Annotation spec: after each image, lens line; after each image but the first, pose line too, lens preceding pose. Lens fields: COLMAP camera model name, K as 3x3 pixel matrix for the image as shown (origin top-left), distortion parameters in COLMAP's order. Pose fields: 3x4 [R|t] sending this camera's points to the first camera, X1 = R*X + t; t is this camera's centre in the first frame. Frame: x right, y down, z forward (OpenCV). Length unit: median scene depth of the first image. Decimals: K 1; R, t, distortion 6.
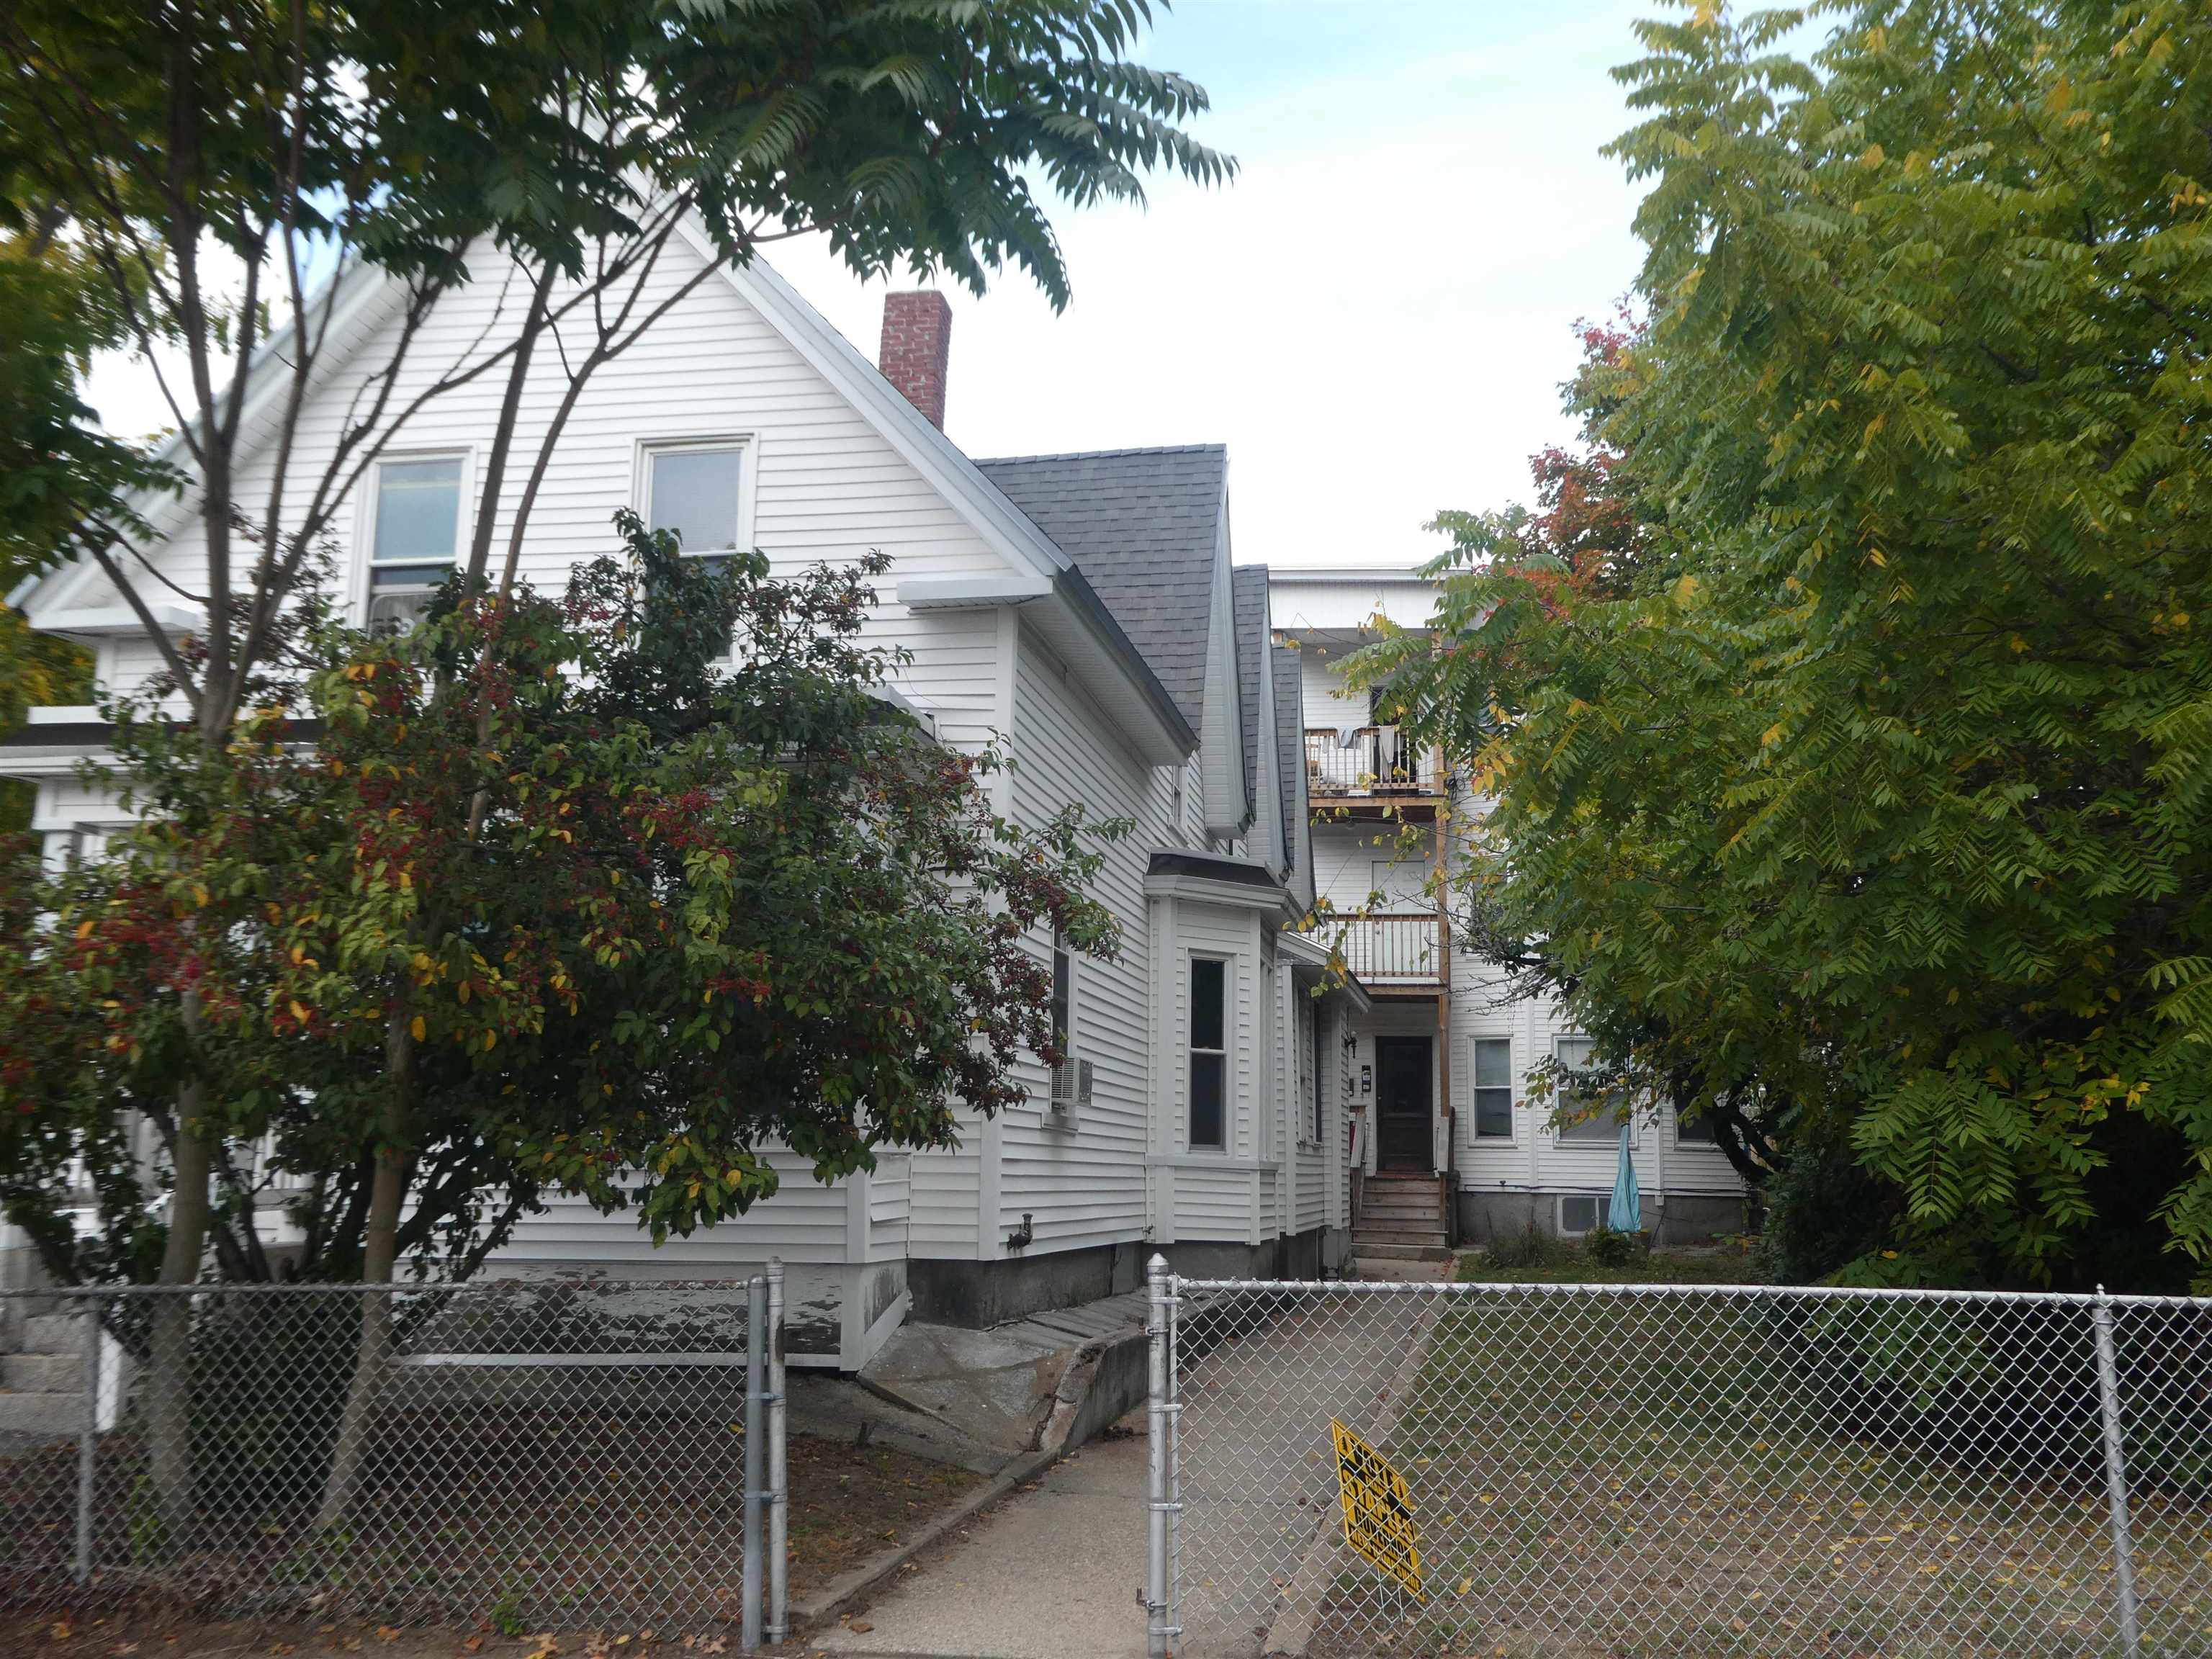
lens RADIAL K [[2141.4, 0, 1106.0], [0, 2141.4, 829.5], [0, 0, 1]] dist [0.077827, -0.157446]
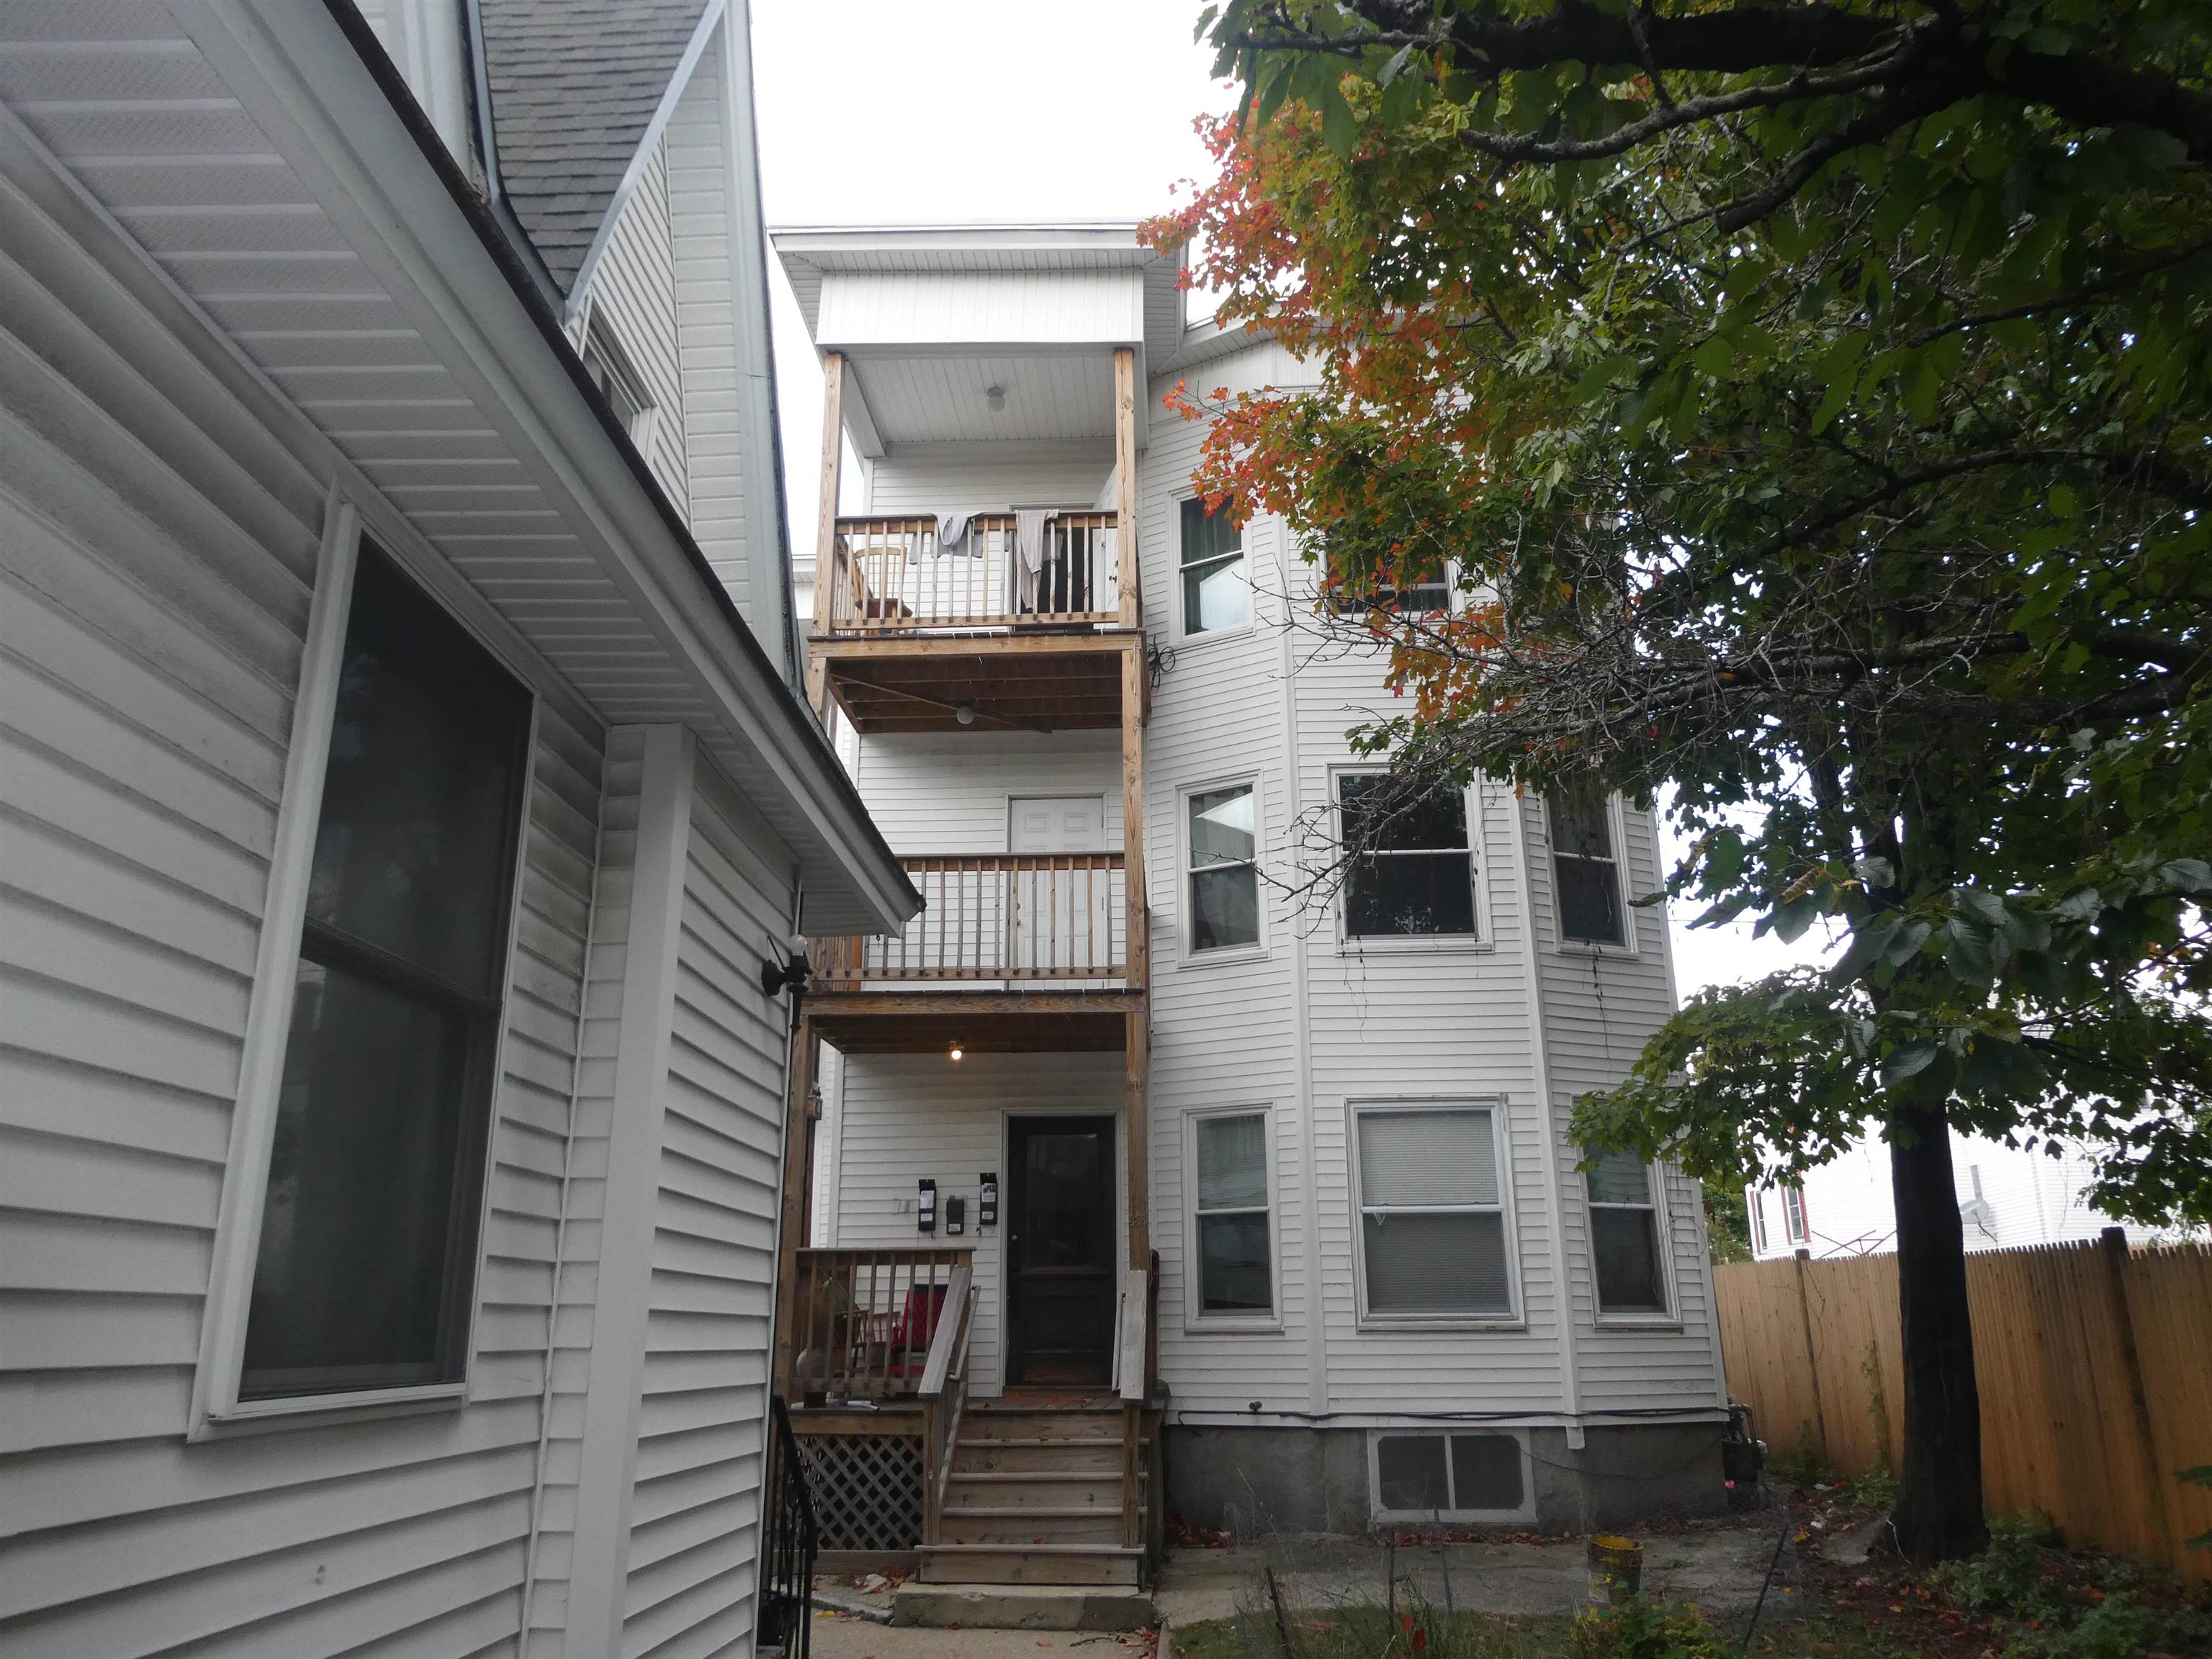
lens RADIAL K [[1588.5, 0, 1135.3], [0, 1588.5, 857.1], [0, 0, 1]] dist [0.000791, -0.000204]
pose [[0.988975, 0.018850, 0.146877, 0.228840], [-0.000228, 0.992057, -0.125790, 0.191977], [-0.148081, 0.124369, 0.981124, 1.420333]]
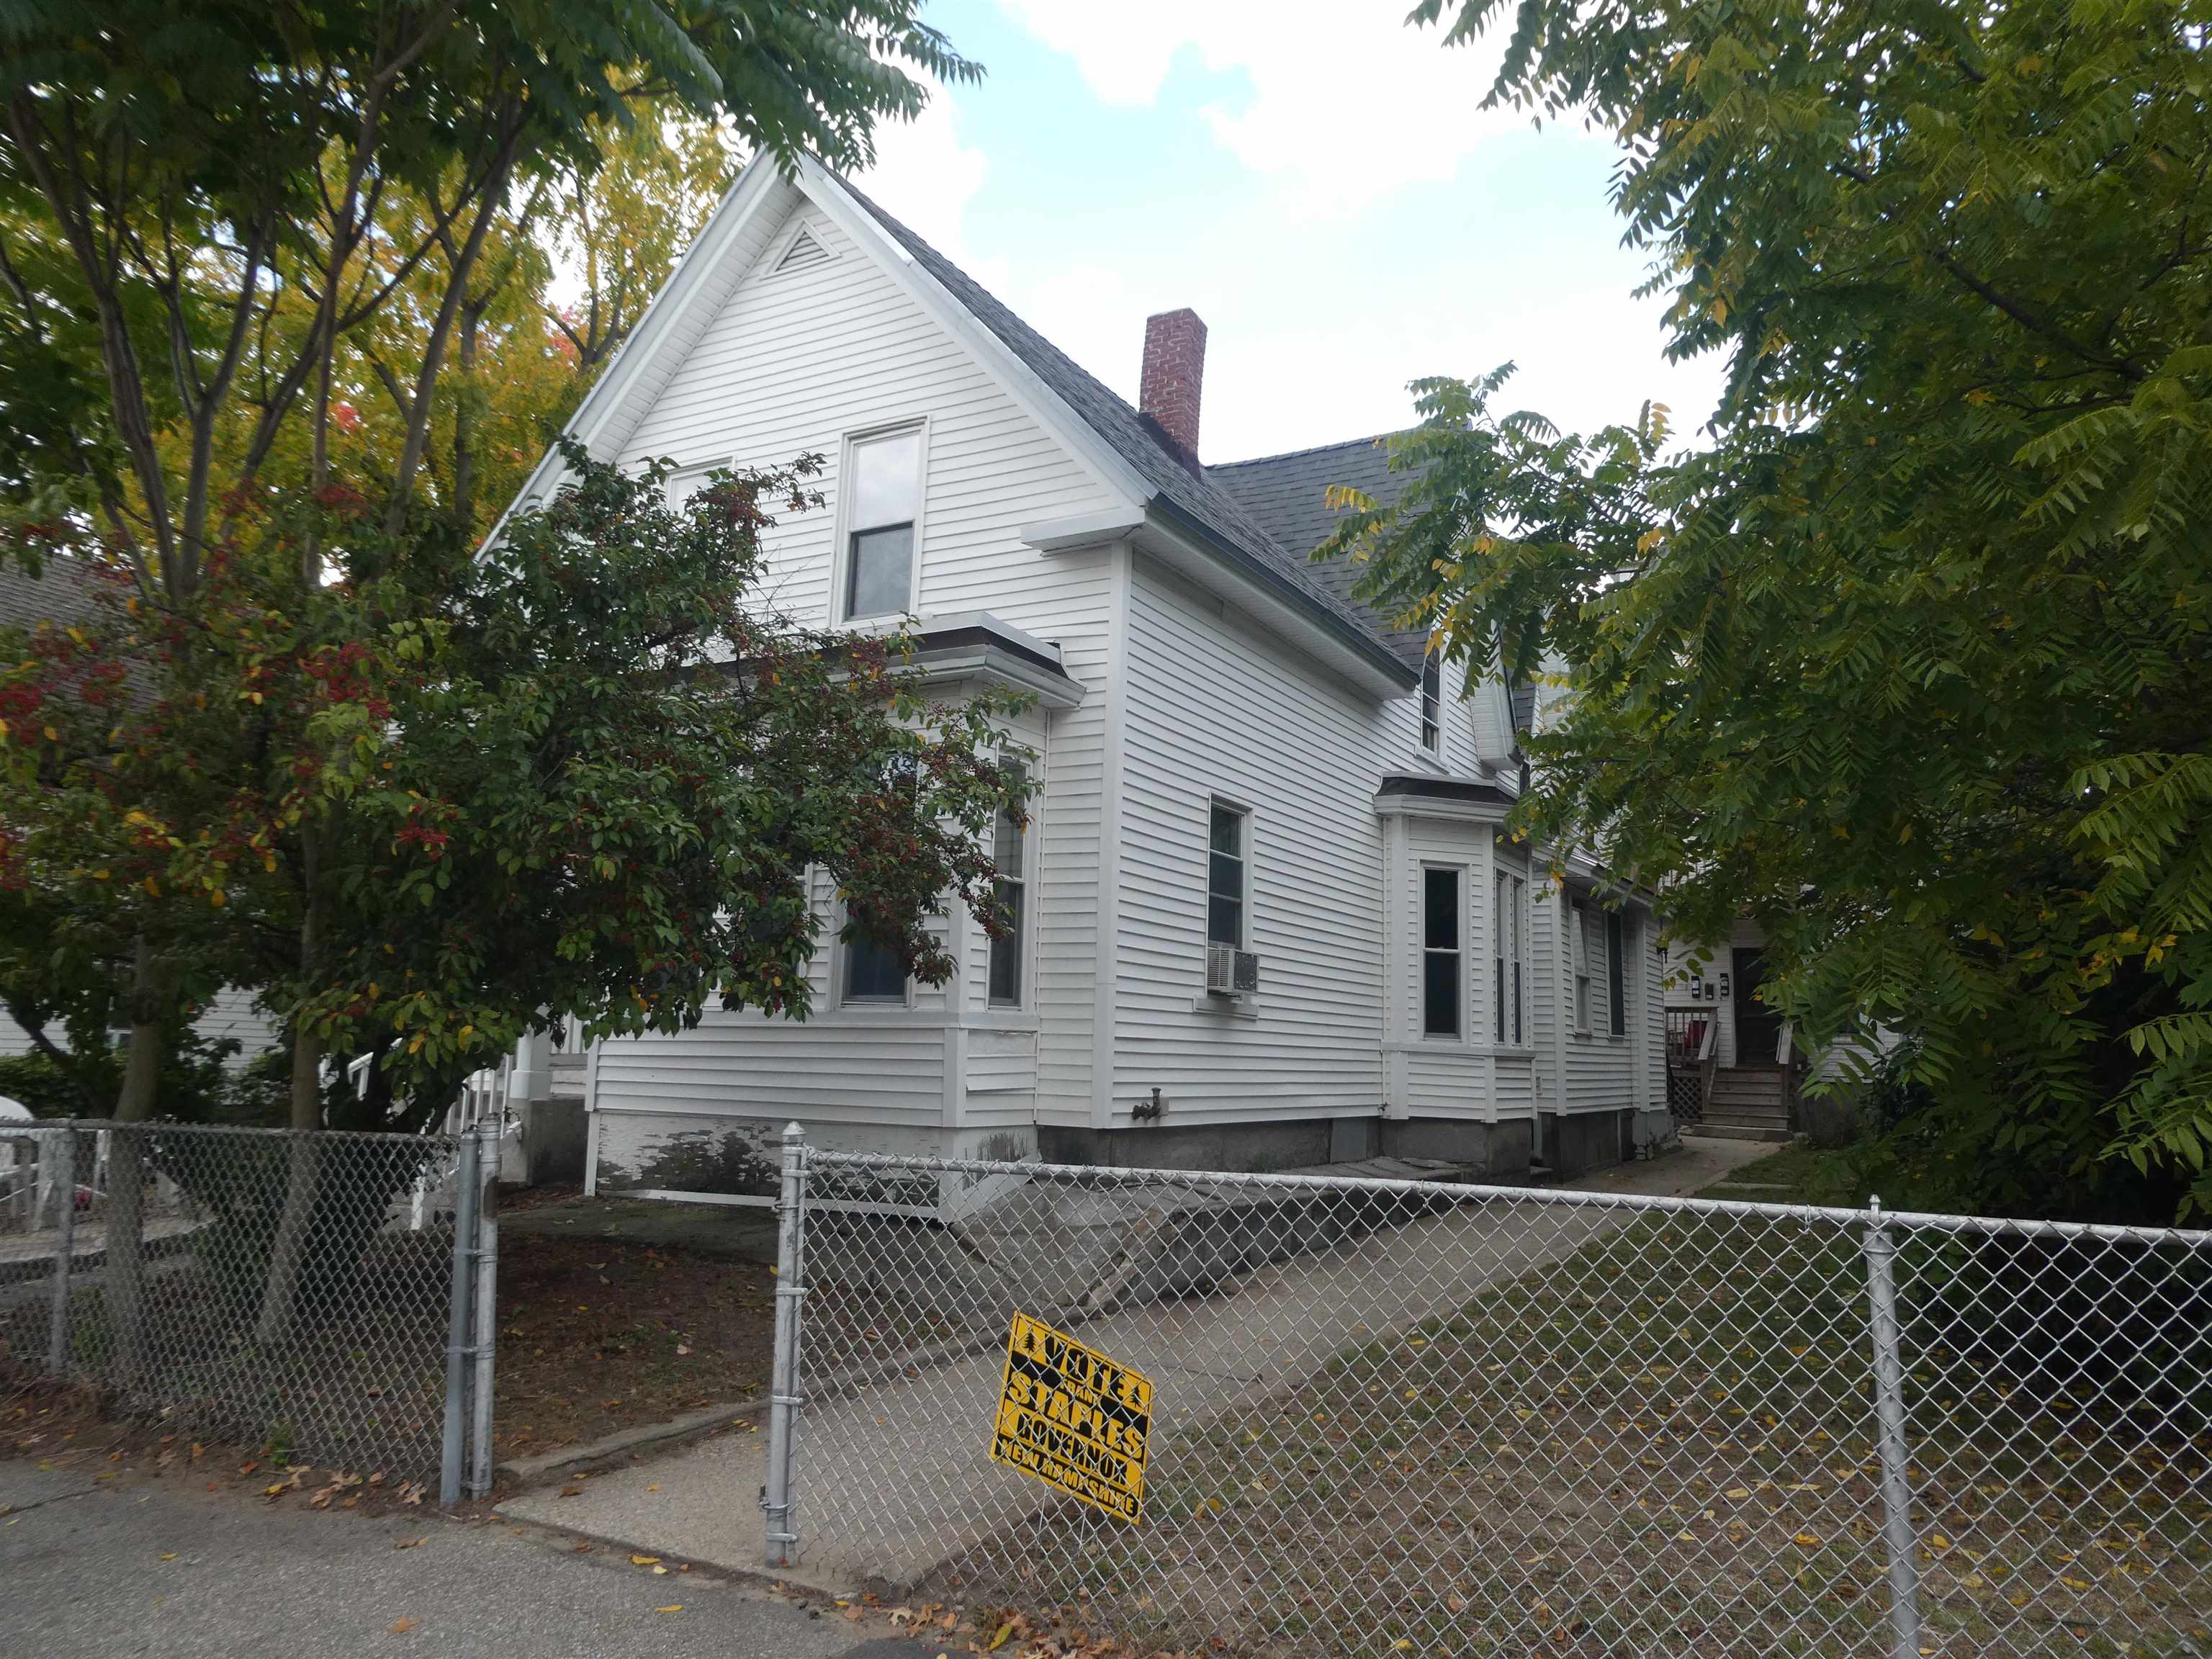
lens RADIAL K [[1565.0, 0, 1105.5], [0, 1565.0, 817.1], [0, 0, 1]] dist [-0.001264, -0.022400]
pose [[0.947722, -0.035074, -0.317163, 0.173963], [0.035723, 0.999355, -0.003769, 0.036511], [0.317091, -0.007758, 0.948363, 0.199018]]
